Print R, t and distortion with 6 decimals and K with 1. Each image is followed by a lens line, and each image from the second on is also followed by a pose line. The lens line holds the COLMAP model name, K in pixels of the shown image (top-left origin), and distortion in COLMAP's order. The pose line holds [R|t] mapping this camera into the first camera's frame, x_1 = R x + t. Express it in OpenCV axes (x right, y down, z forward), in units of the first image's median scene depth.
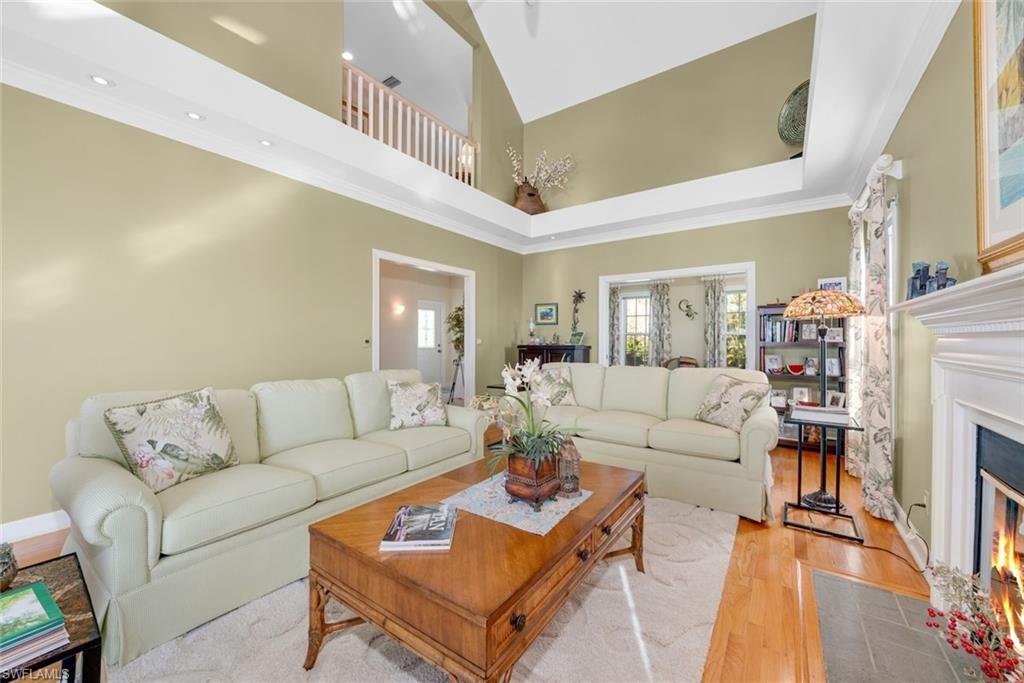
lens RADIAL K [[372.1, 0, 518.7], [0, 372.1, 339.3], [0, 0, 1]] dist [0.000499, -0.000095]
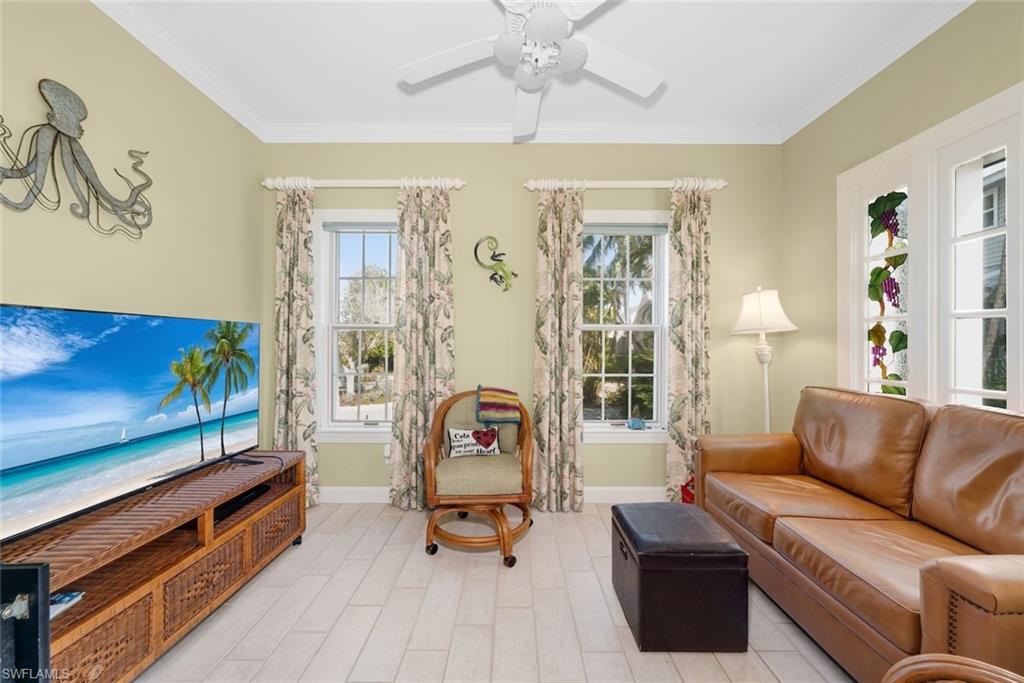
lens RADIAL K [[372.1, 0, 510.7], [0, 372.1, 343.2], [0, 0, 1]] dist [0.000499, -0.000095]
pose [[0.806052, 0.003503, 0.591835, 0.234234], [0.000470, 0.999978, -0.006558, 0.005000], [-0.591845, 0.005564, 0.806033, 0.665133]]
